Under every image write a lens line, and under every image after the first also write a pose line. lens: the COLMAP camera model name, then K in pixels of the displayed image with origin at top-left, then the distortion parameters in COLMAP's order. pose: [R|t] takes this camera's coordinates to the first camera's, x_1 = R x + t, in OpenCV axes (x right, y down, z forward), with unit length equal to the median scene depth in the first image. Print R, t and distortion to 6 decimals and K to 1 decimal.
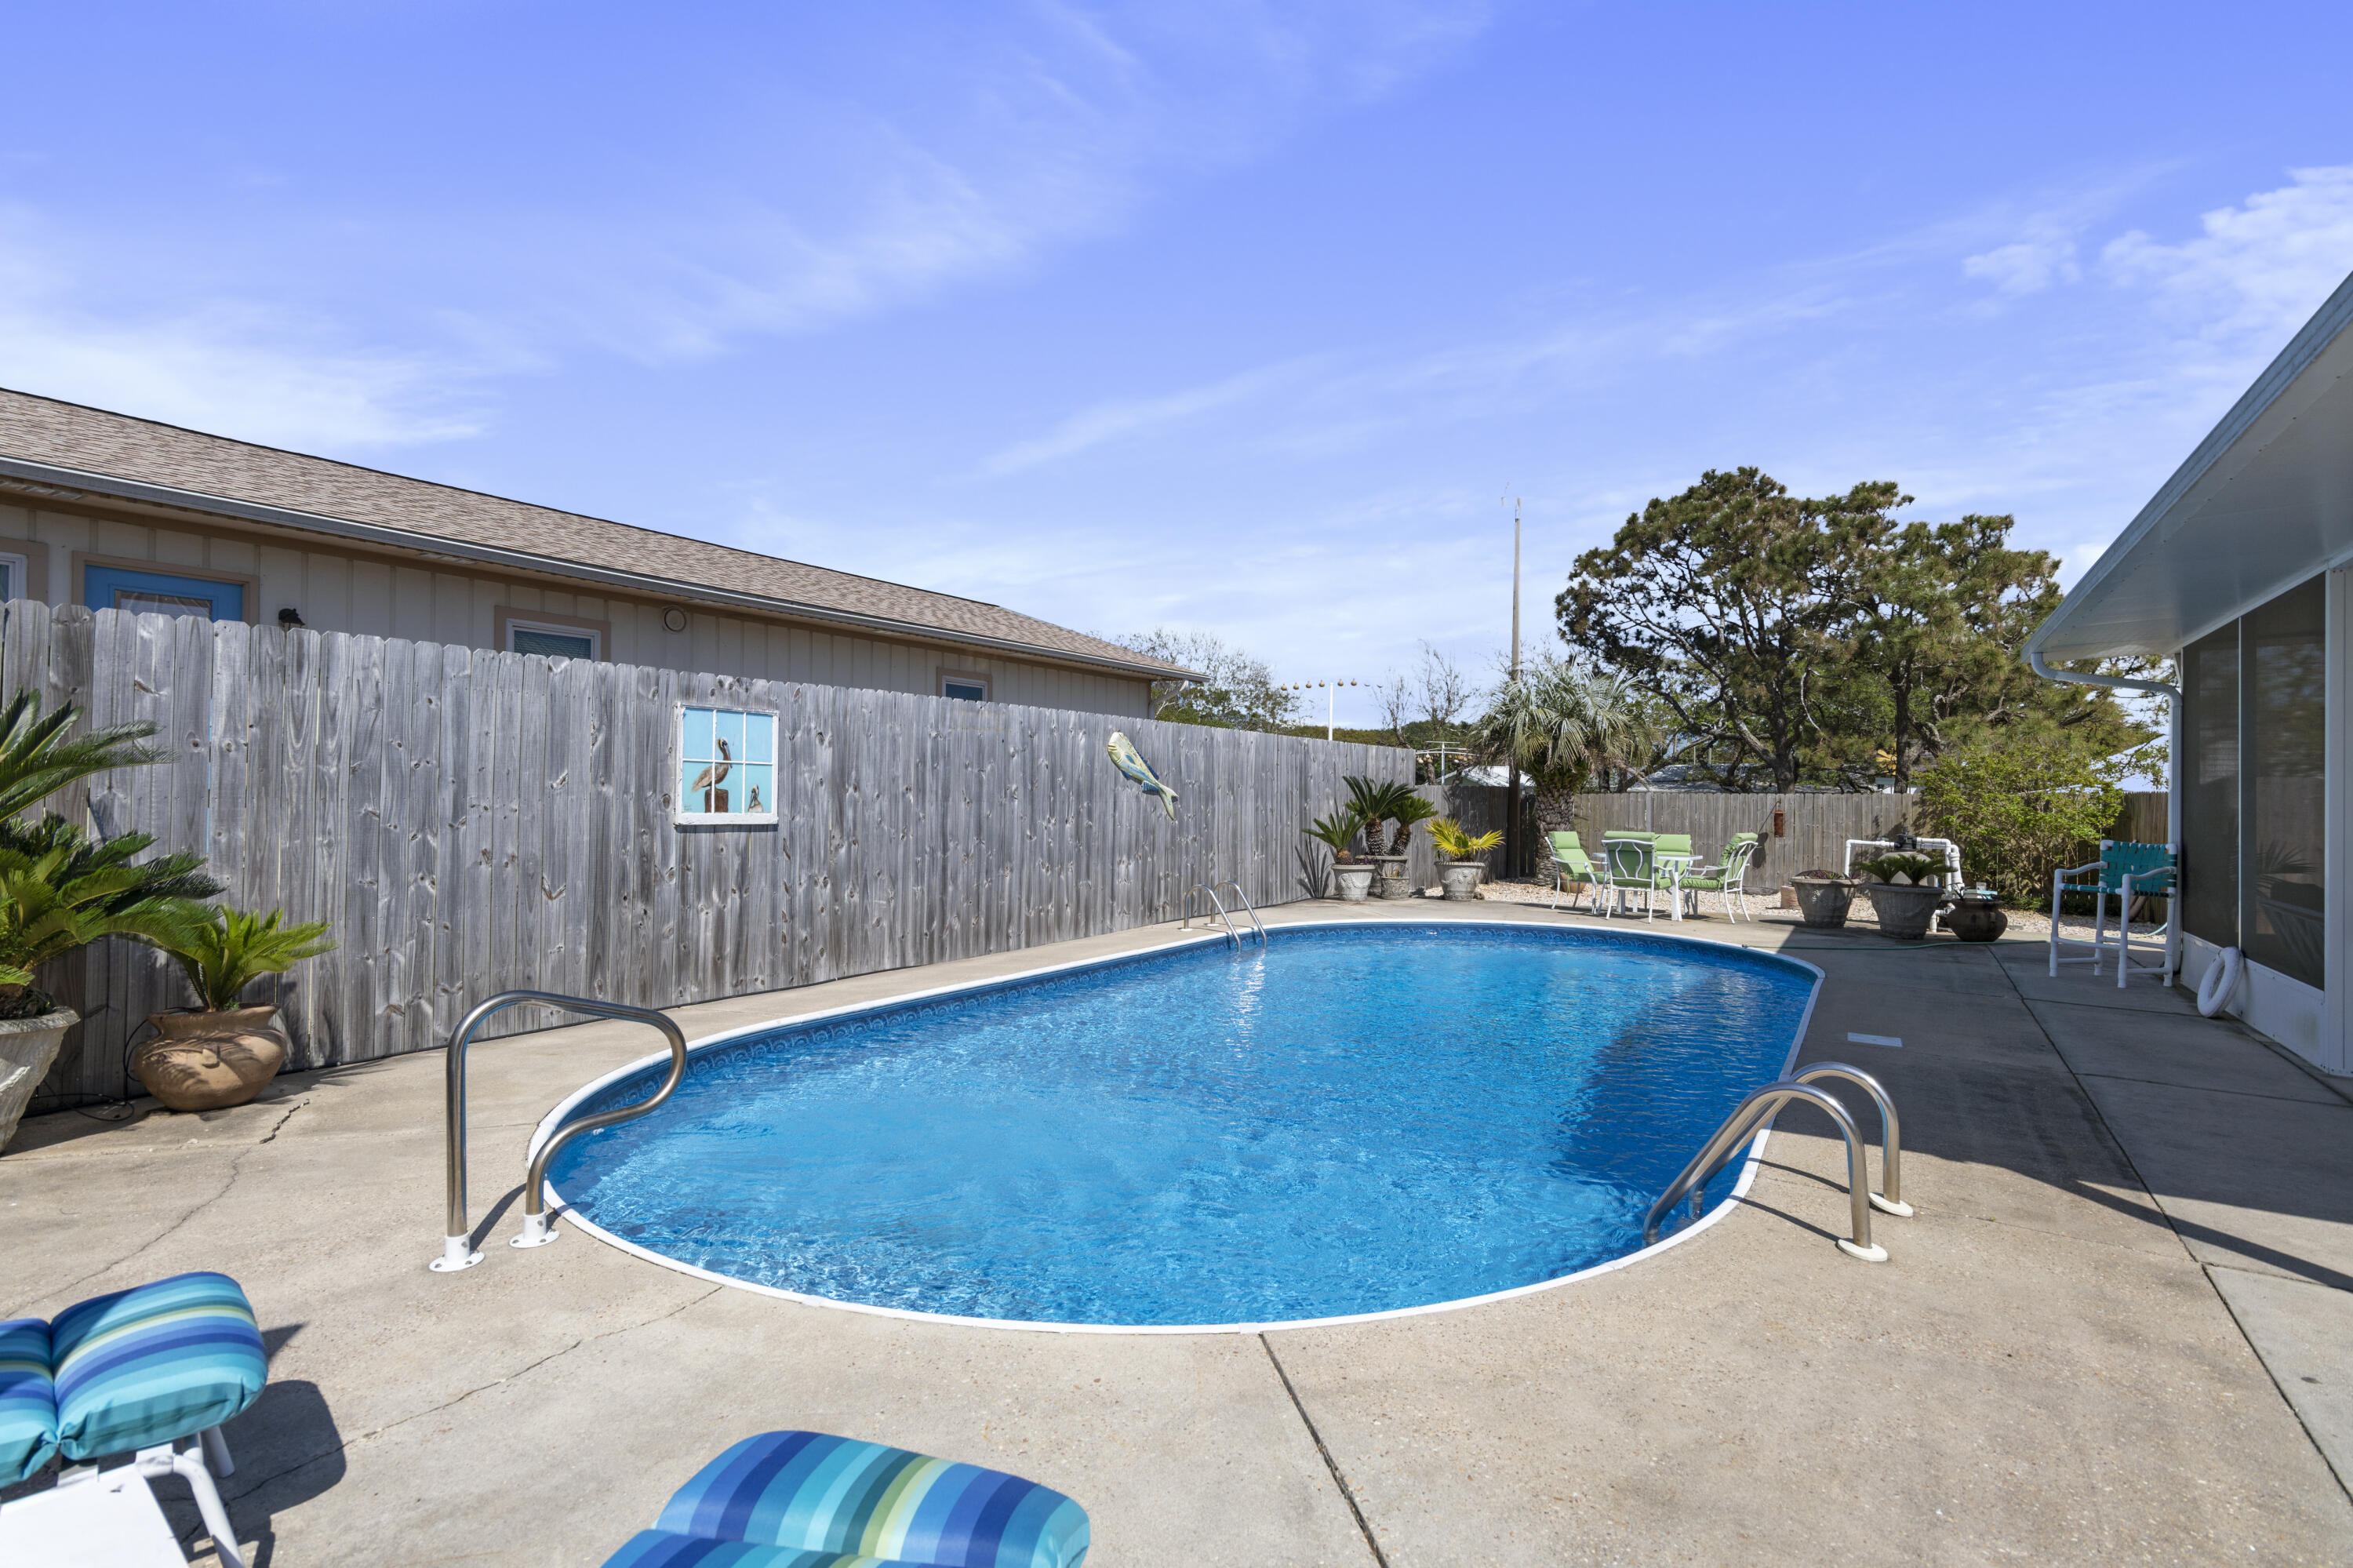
lens RADIAL K [[1144.6, 0, 1172.6], [0, 1144.6, 778.6], [0, 0, 1]] dist [-0.000455, 0.000565]
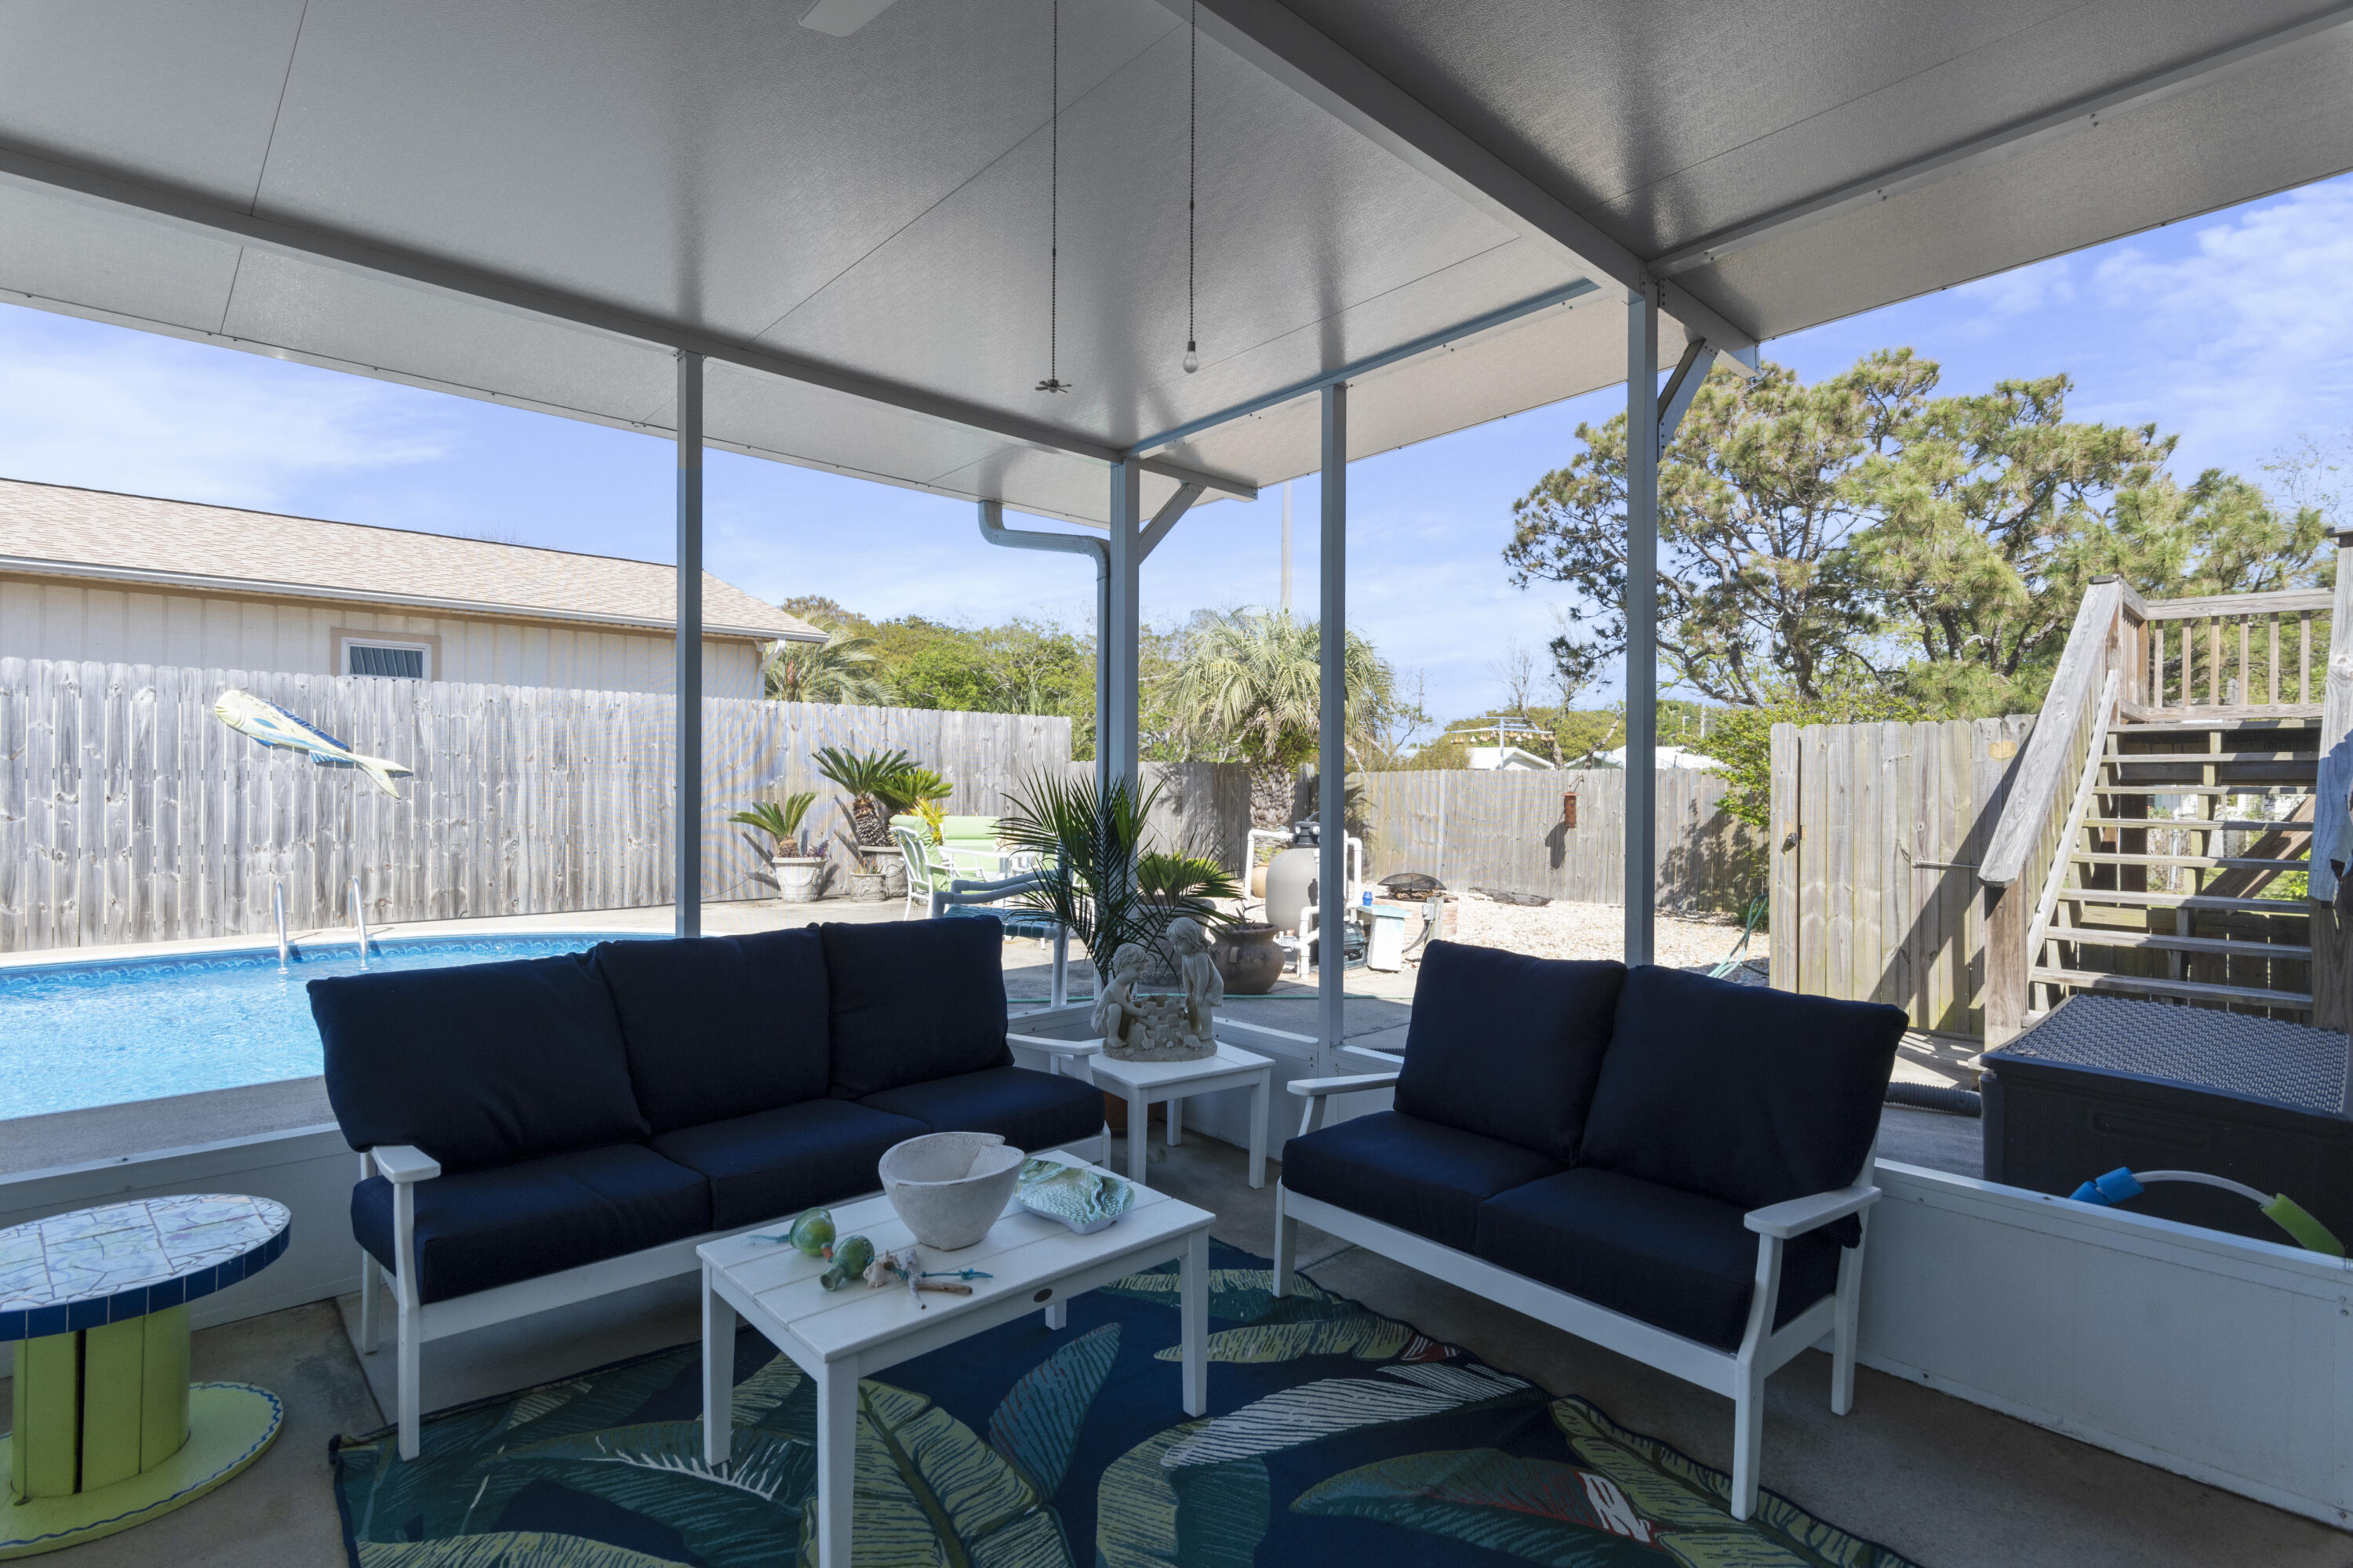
lens RADIAL K [[1138.6, 0, 1176.5], [0, 1138.6, 784.0], [0, 0, 1]] dist [0.000350, 0.000125]
pose [[0.967961, -0.002625, -0.251087, 1.147164], [0.006292, 0.999885, 0.013801, 0.027162], [0.251022, -0.014938, 0.967866, 0.546651]]
